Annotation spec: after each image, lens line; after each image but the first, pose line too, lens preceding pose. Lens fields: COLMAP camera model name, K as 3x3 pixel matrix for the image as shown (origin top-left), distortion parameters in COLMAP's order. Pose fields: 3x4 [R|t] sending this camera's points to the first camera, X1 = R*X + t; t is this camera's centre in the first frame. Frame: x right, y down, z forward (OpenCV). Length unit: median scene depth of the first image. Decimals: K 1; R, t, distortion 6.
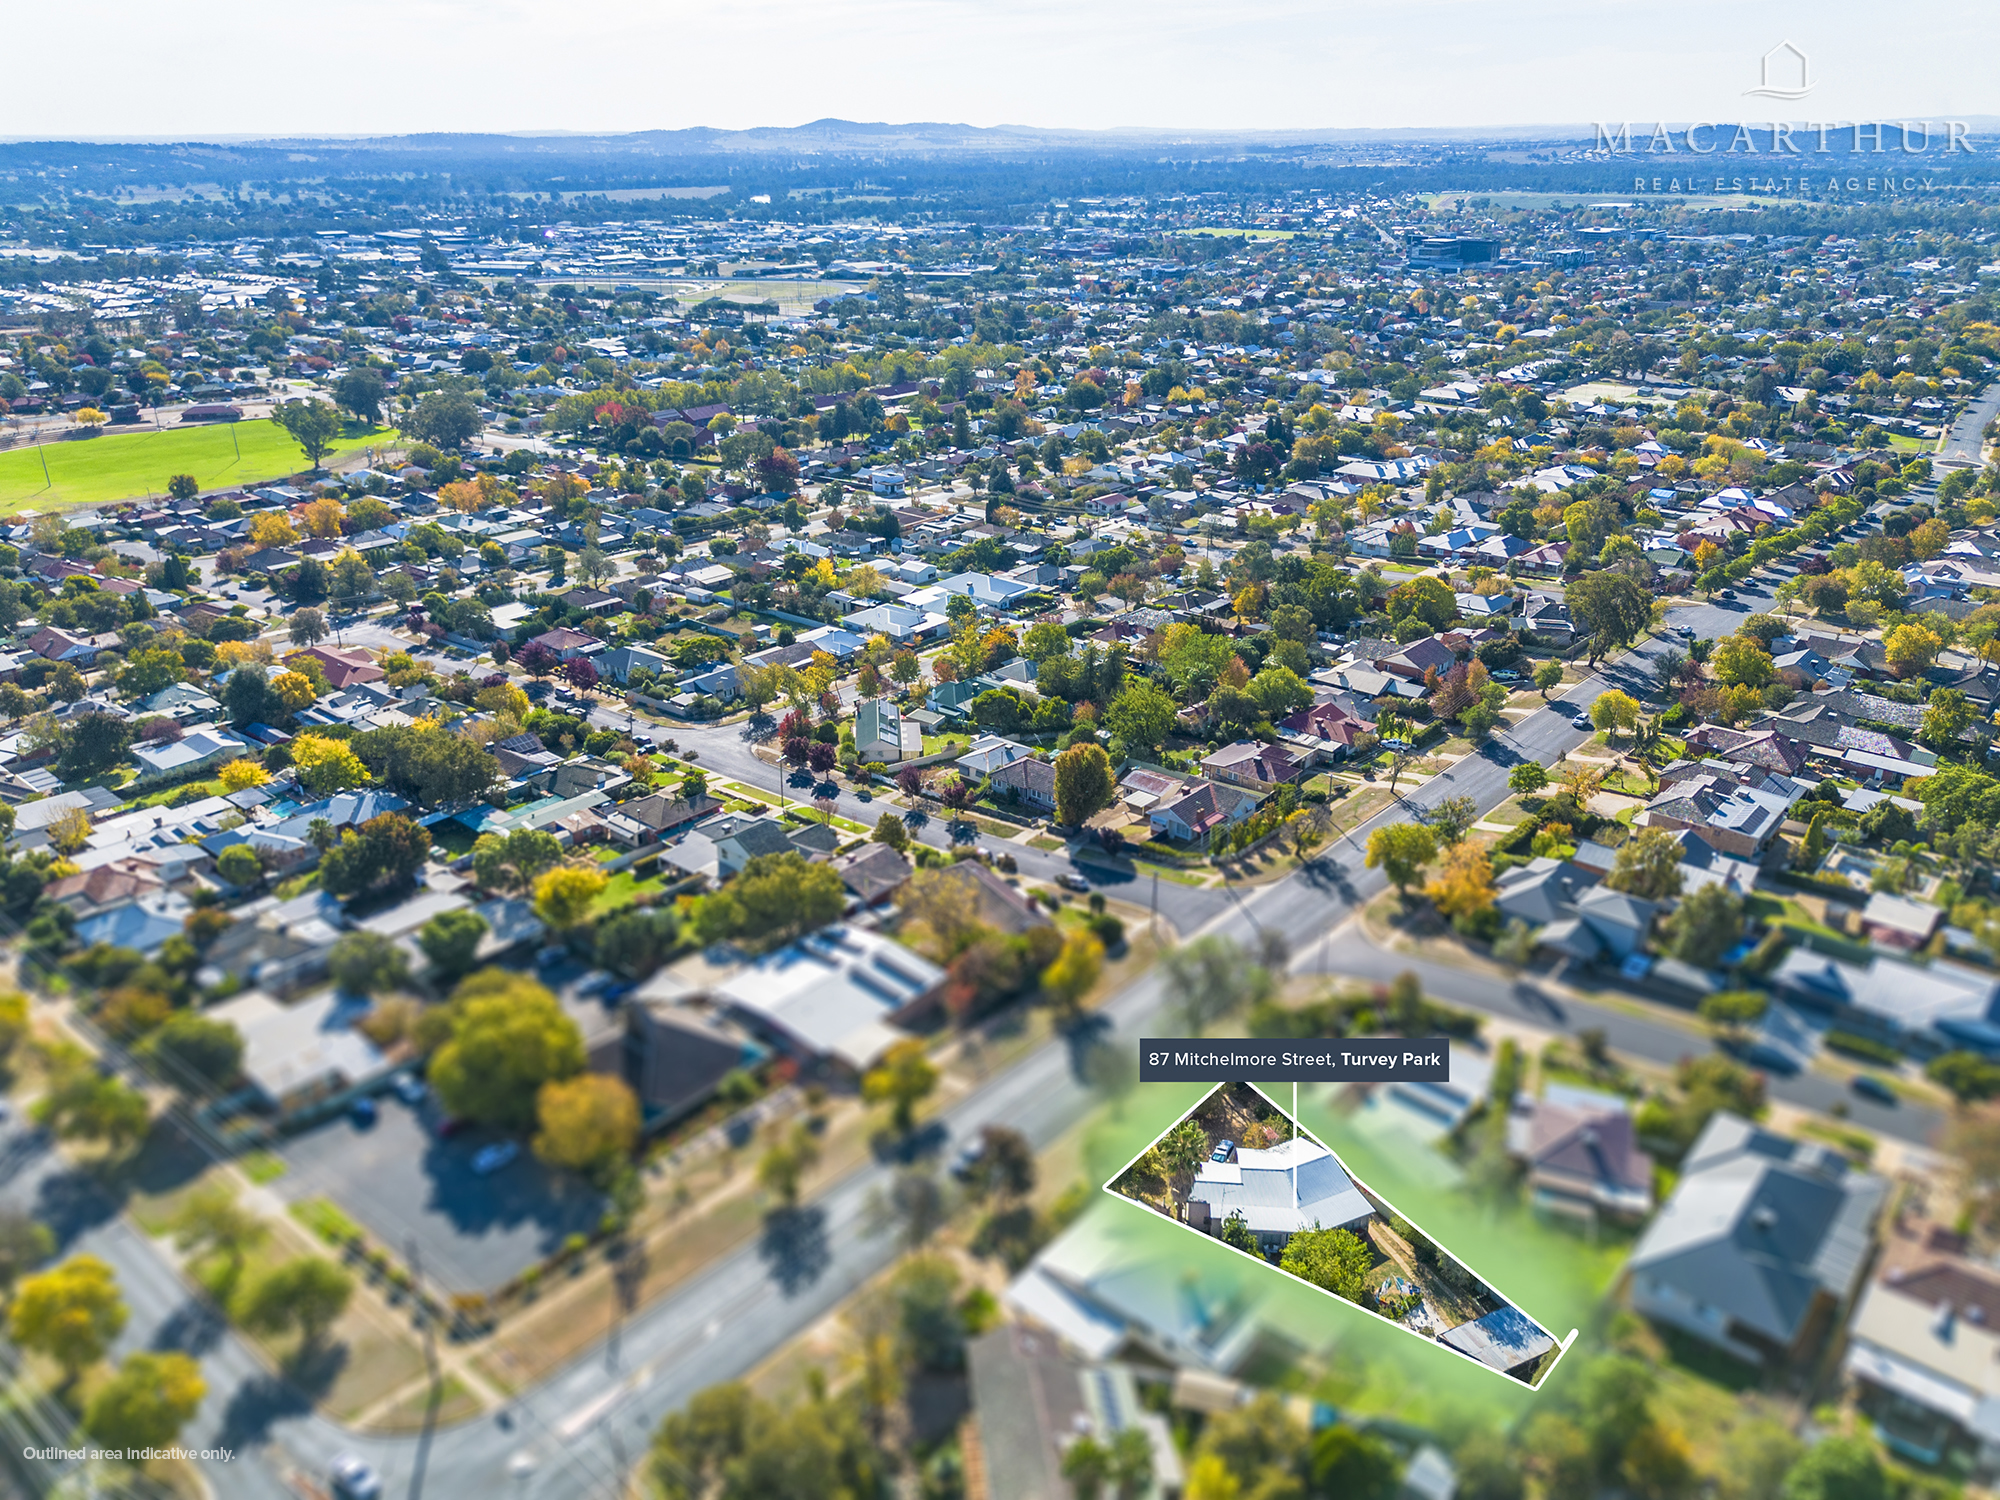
lens RADIAL K [[1397.9, 0, 1000.0], [0, 1397.9, 750.0], [0, 0, 1]] dist [0.048904, -0.058099]
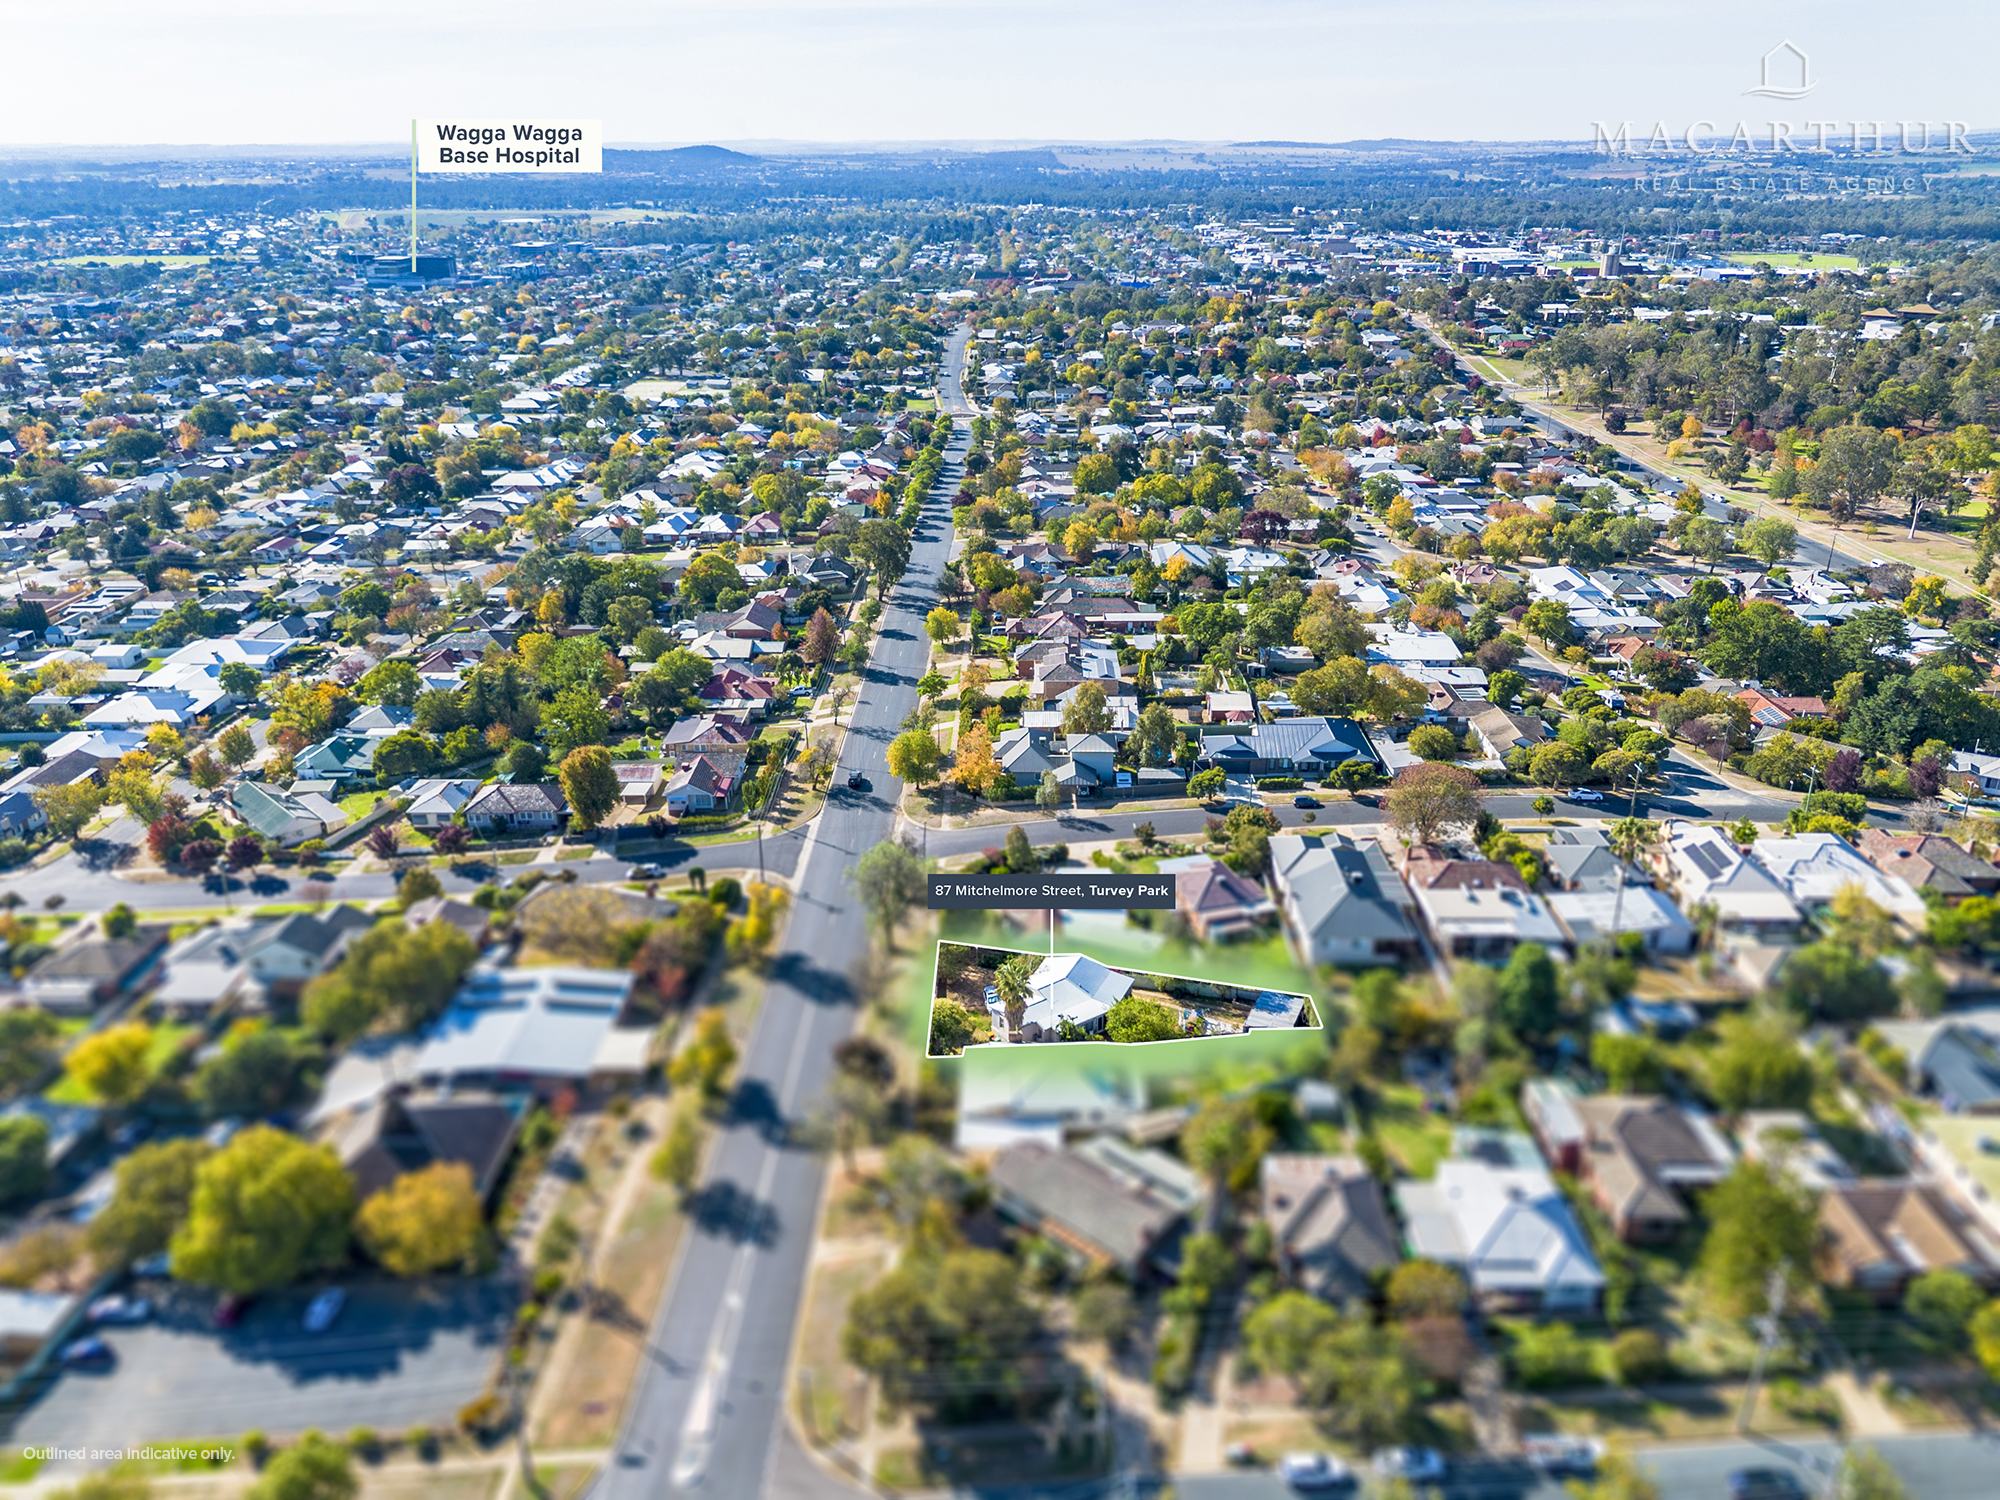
lens RADIAL K [[1397.9, 0, 1000.0], [0, 1397.9, 750.0], [0, 0, 1]] dist [0.048904, -0.058099]
pose [[0.762906, -0.250282, 0.596098, -0.287102], [0.256461, 0.963536, 0.076329, -0.002647], [-0.593466, 0.094644, 0.799275, 0.014535]]
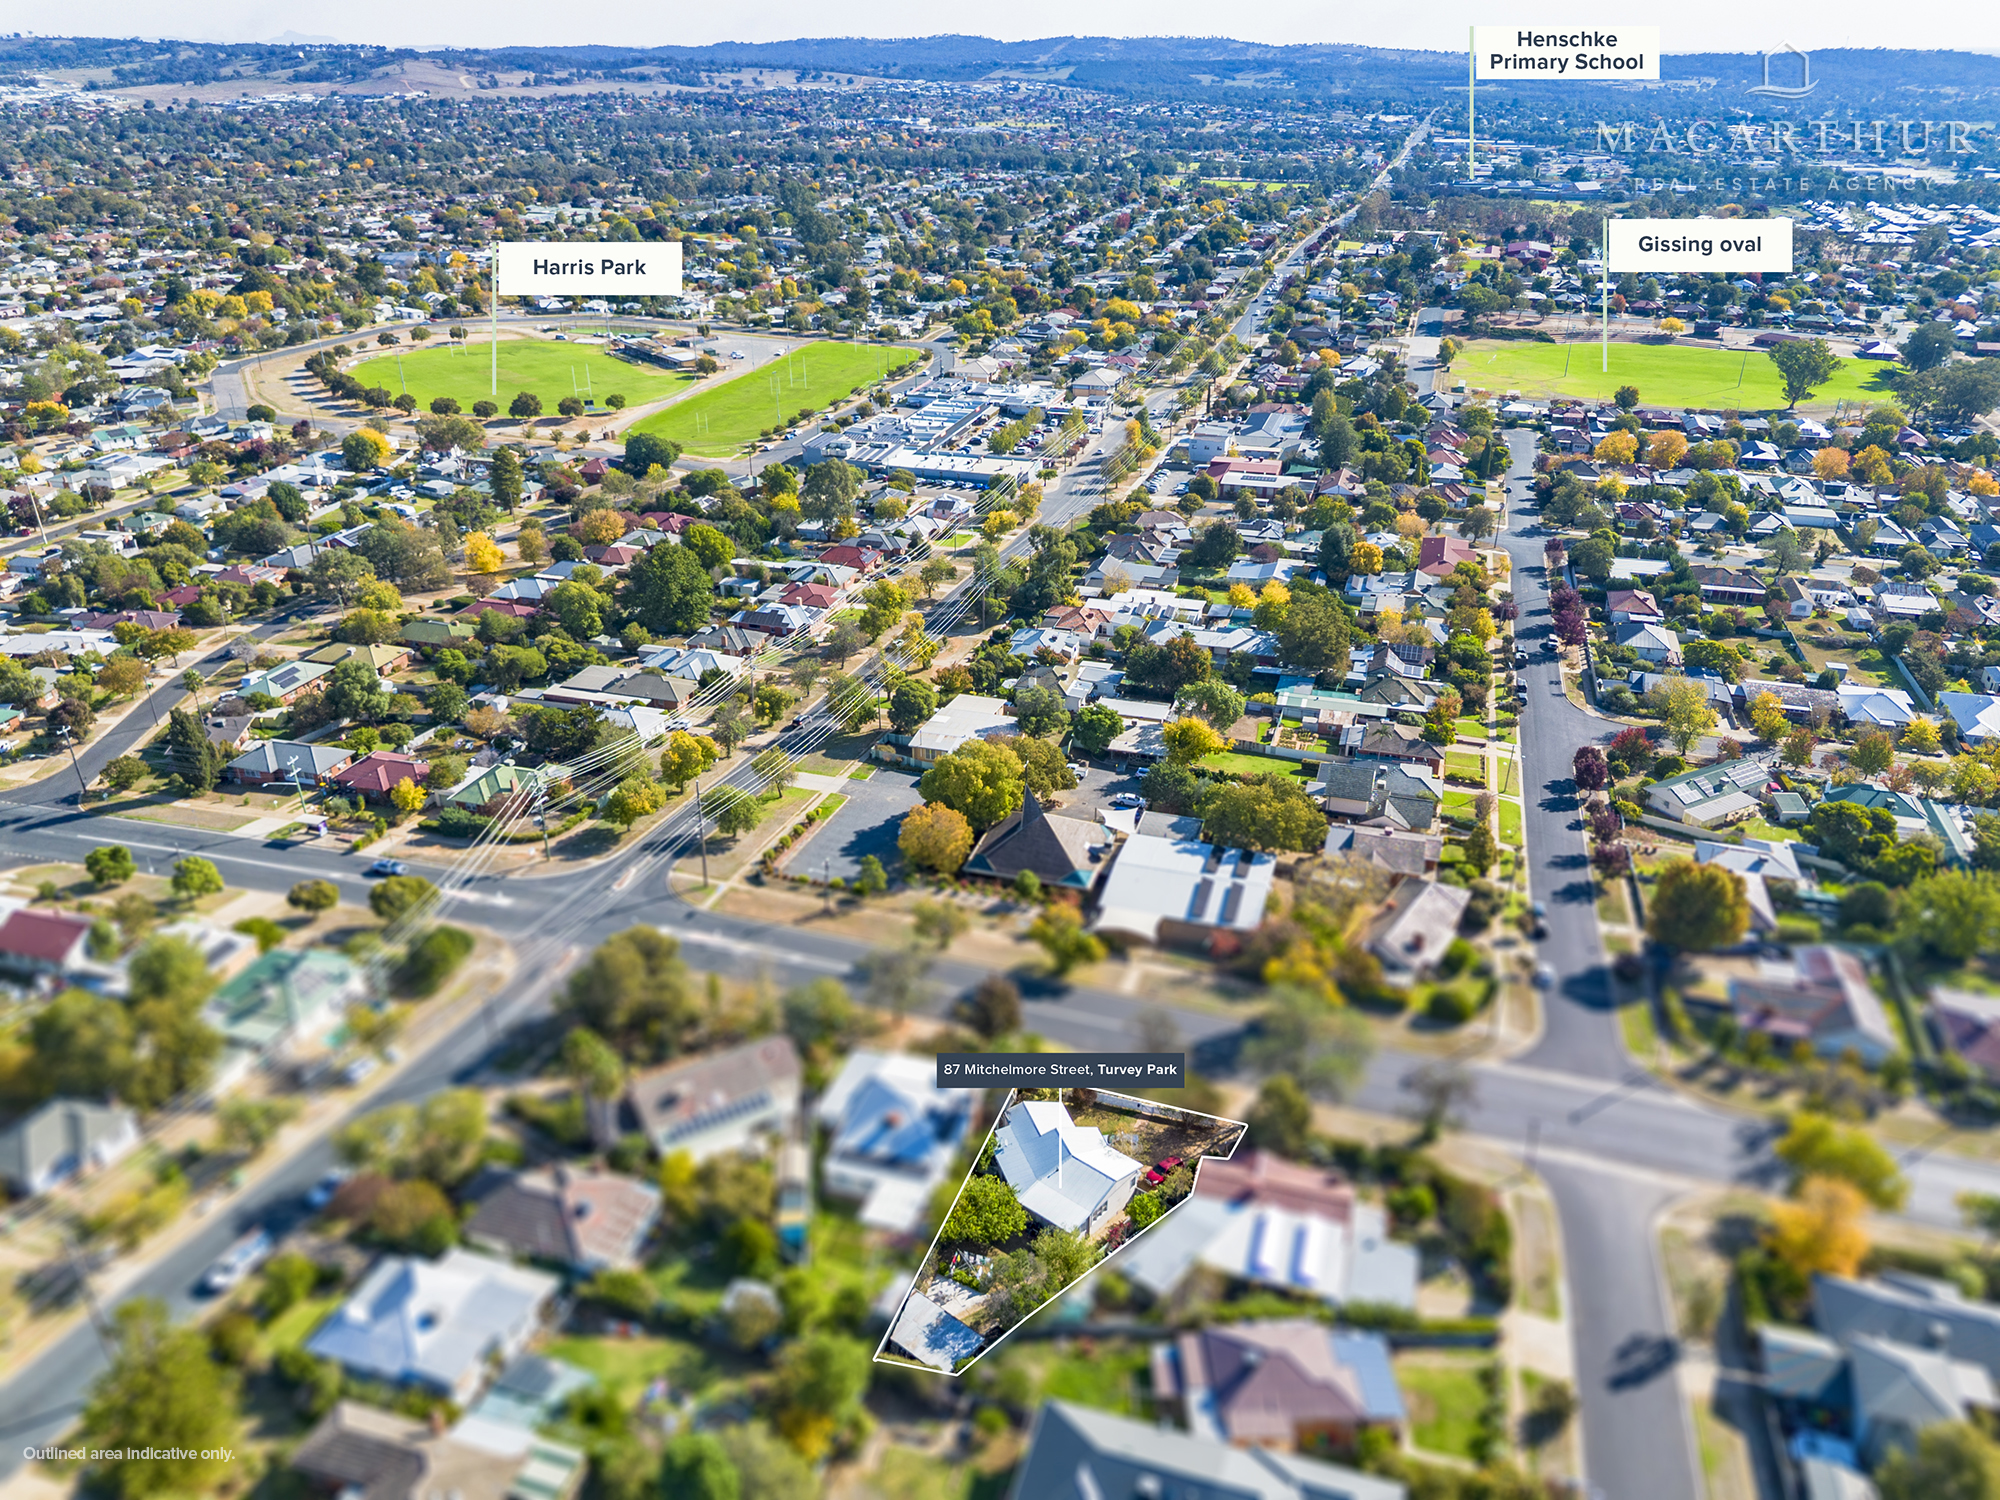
lens RADIAL K [[1397.9, 0, 1000.0], [0, 1397.9, 750.0], [0, 0, 1]] dist [0.048904, -0.058099]
pose [[0.403123, 0.403841, -0.821221, 0.493042], [-0.361735, 0.894604, 0.262358, -0.116302], [0.840619, 0.191302, 0.506719, 0.208697]]
